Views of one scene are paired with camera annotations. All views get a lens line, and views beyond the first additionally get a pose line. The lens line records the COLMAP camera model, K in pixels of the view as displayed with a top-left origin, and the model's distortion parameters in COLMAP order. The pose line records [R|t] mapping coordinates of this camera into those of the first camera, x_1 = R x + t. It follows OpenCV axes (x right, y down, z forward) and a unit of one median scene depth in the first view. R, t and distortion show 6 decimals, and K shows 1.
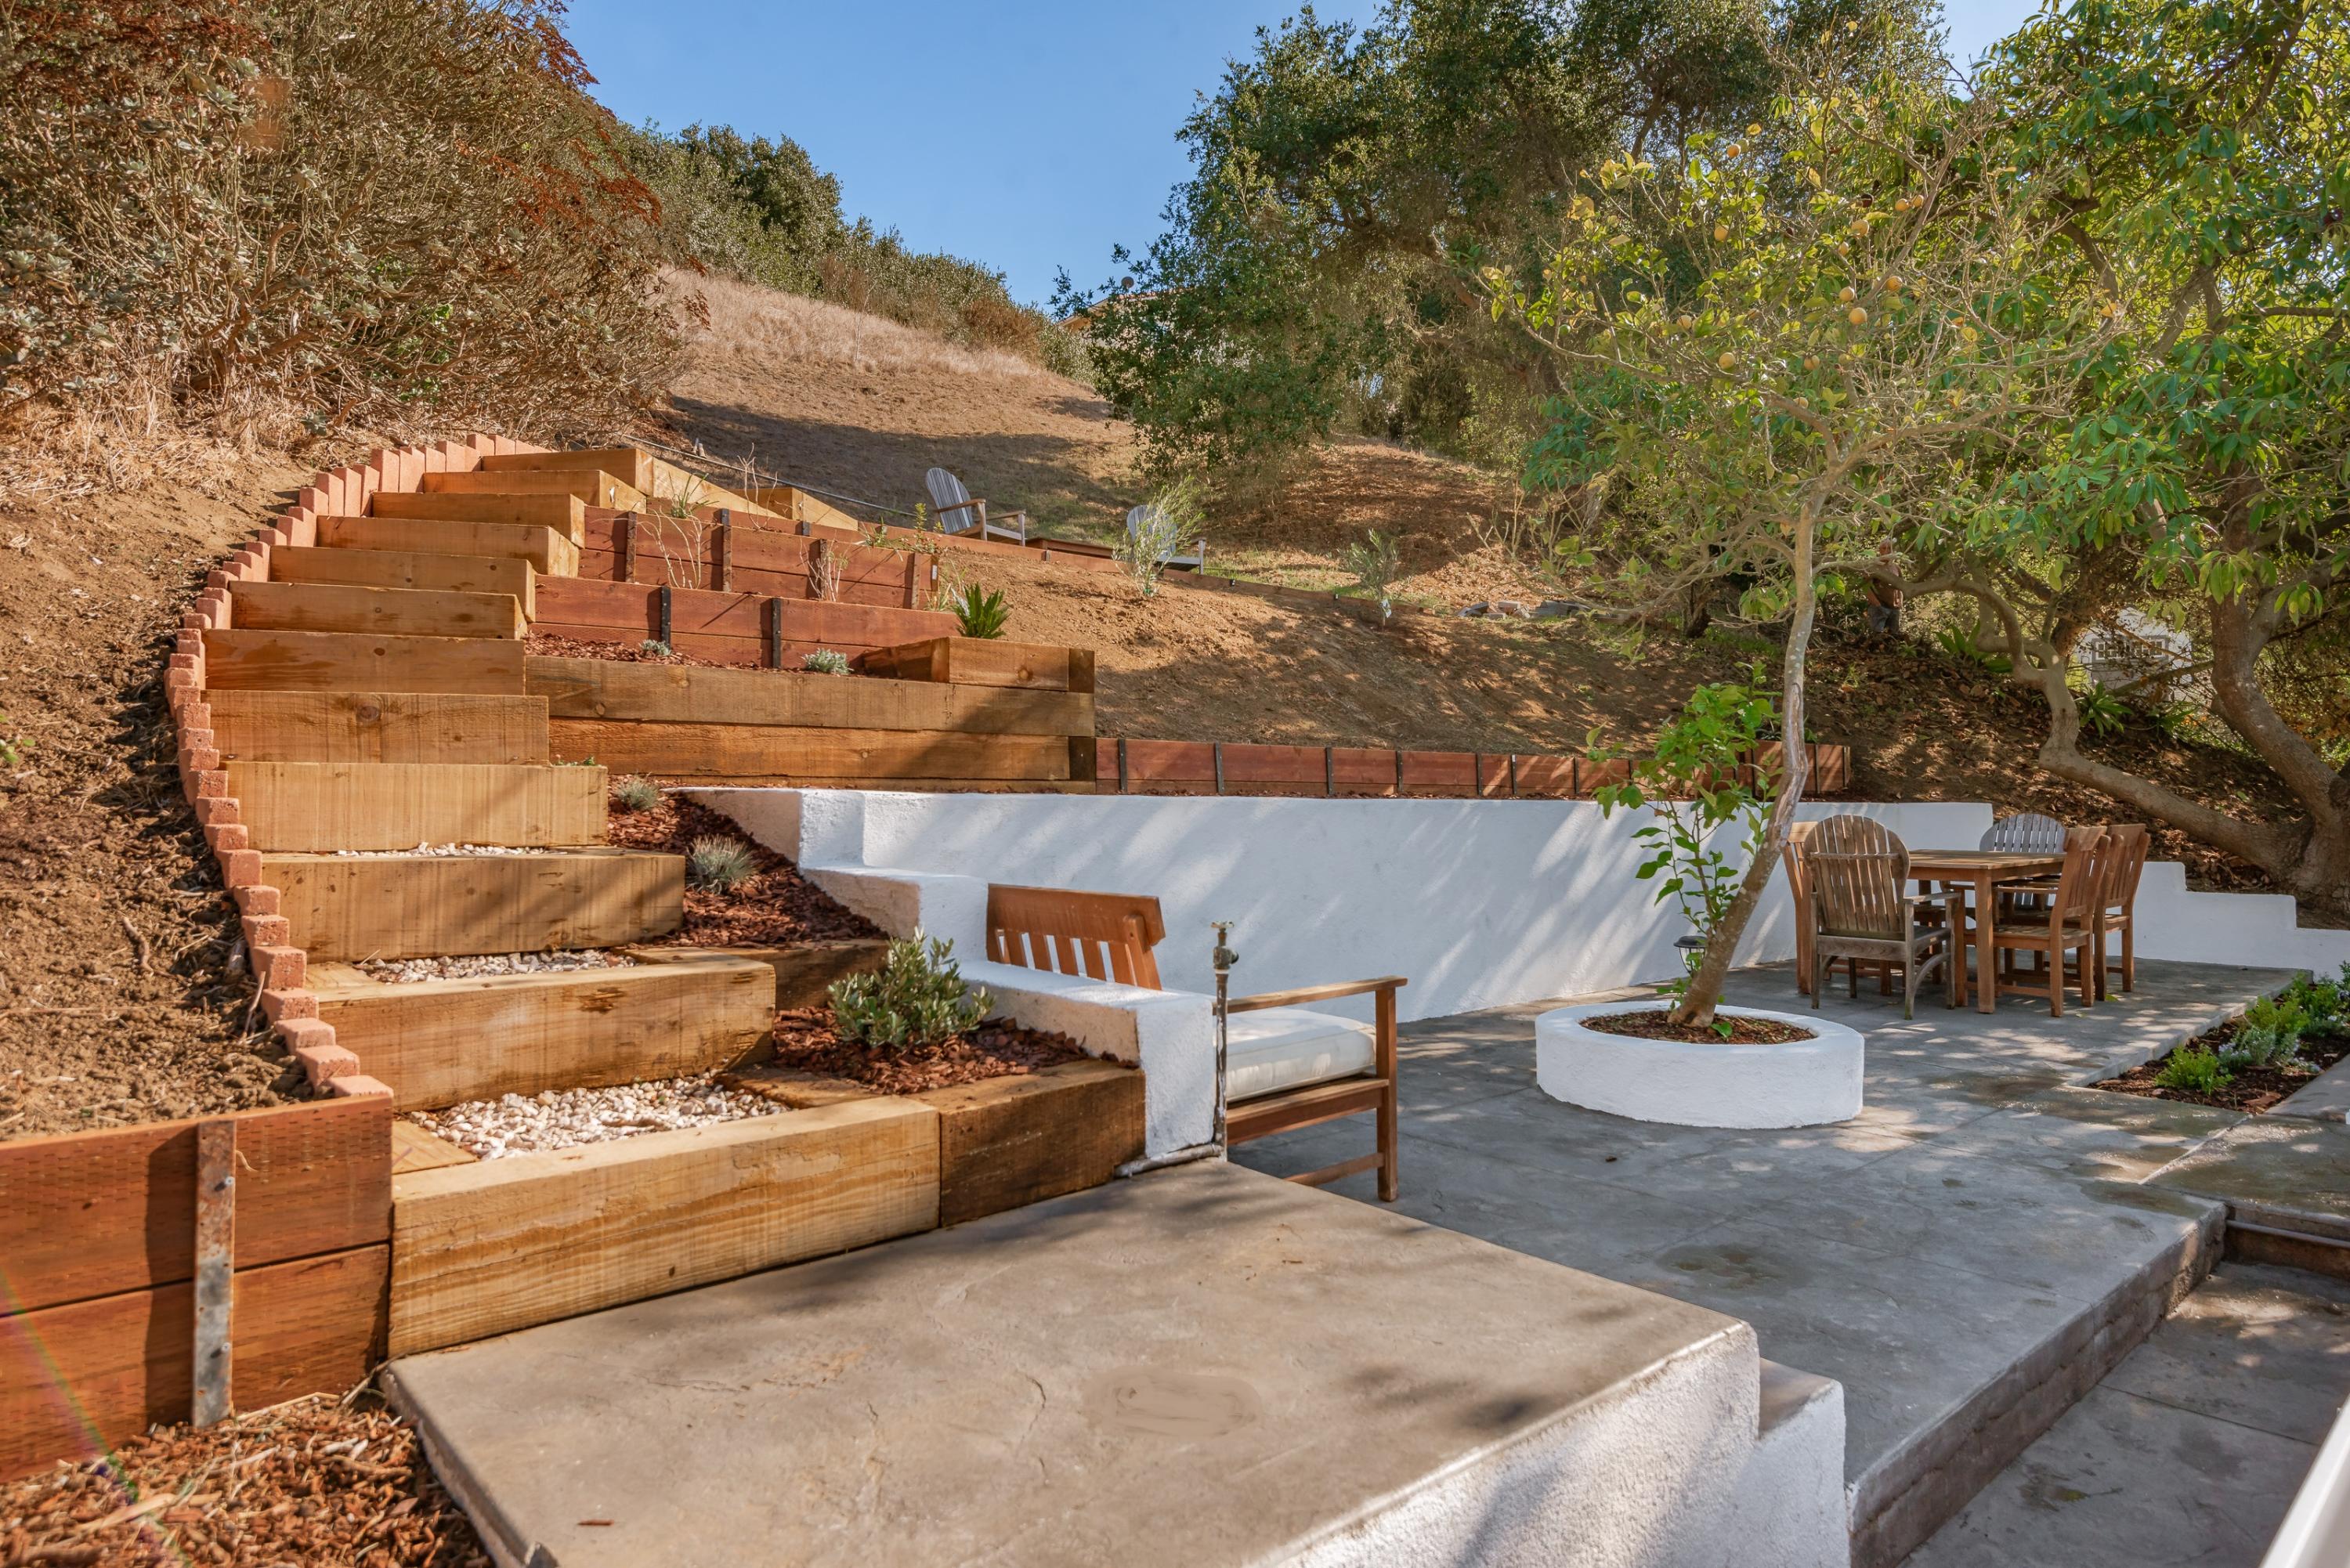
lens RADIAL K [[1376.8, 0, 1182.0], [0, 1376.8, 791.4], [0, 0, 1]] dist [-0.005399, -0.002392]
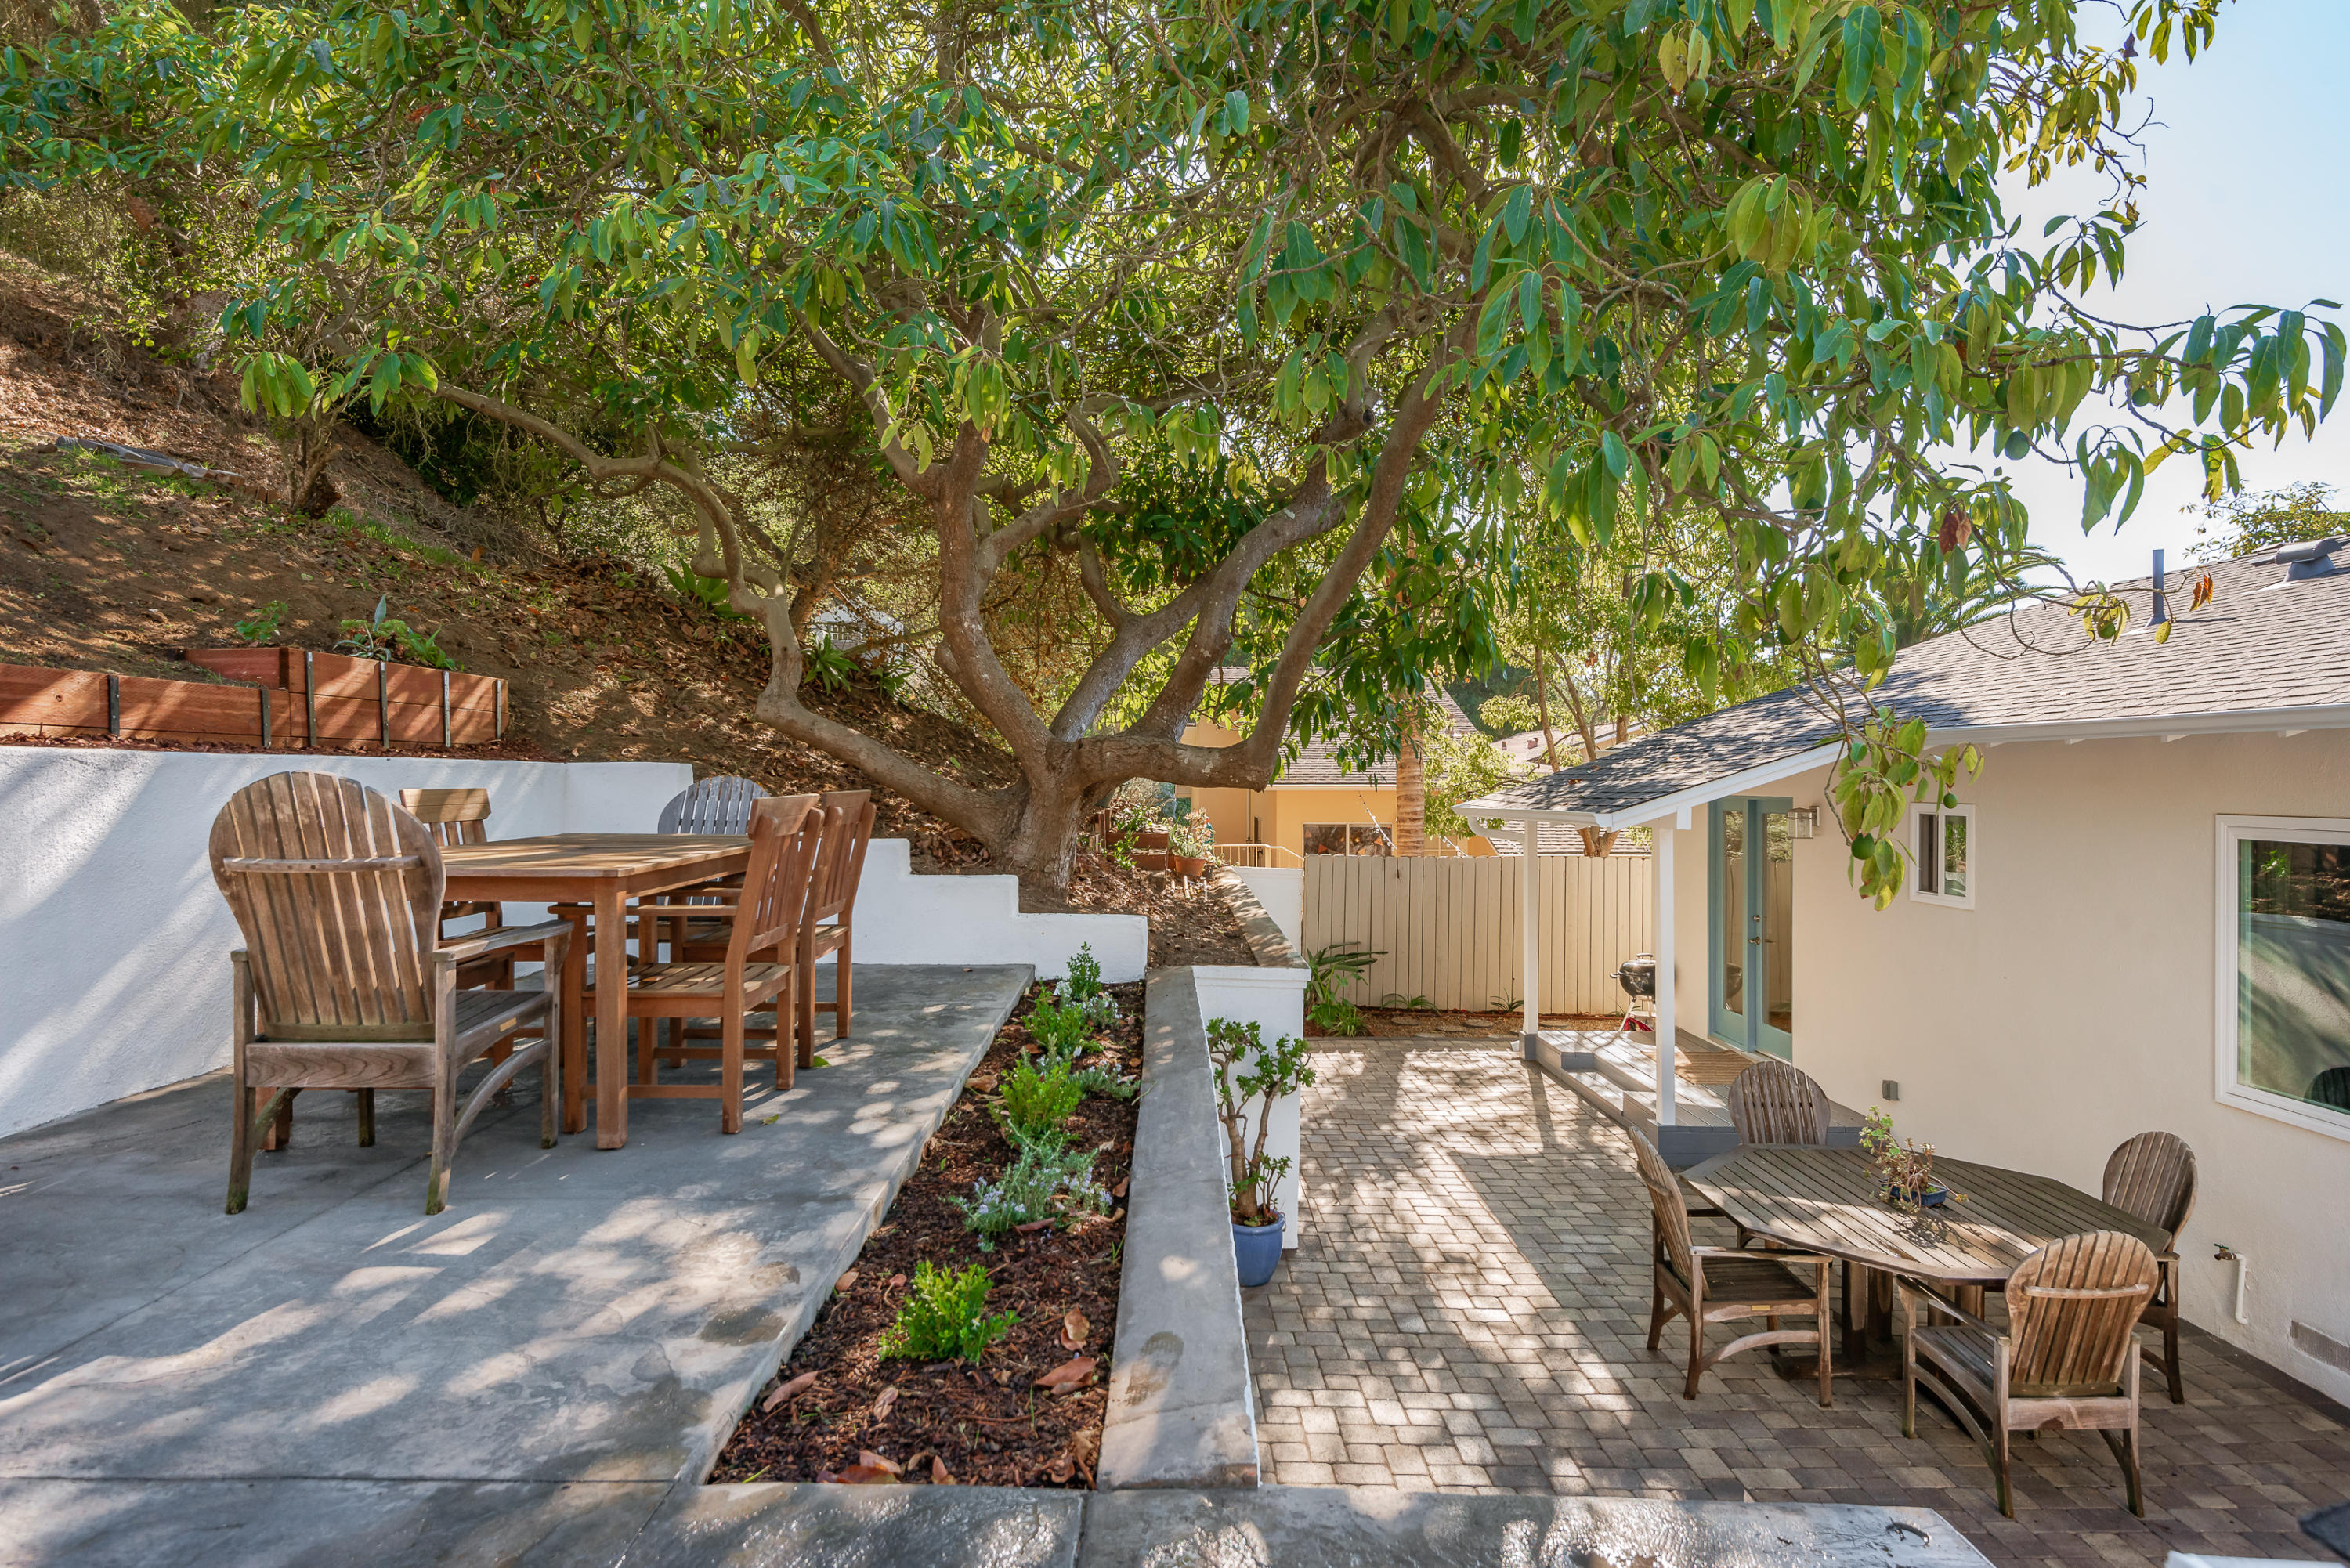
lens RADIAL K [[1349.7, 0, 1177.7], [0, 1349.7, 783.3], [0, 0, 1]] dist [0.002222, -0.000273]
pose [[0.670550, 0.001087, 0.741864, 0.233500], [-0.013461, 0.999852, 0.010702, 0.007874], [-0.741742, -0.017163, 0.670465, 0.331814]]
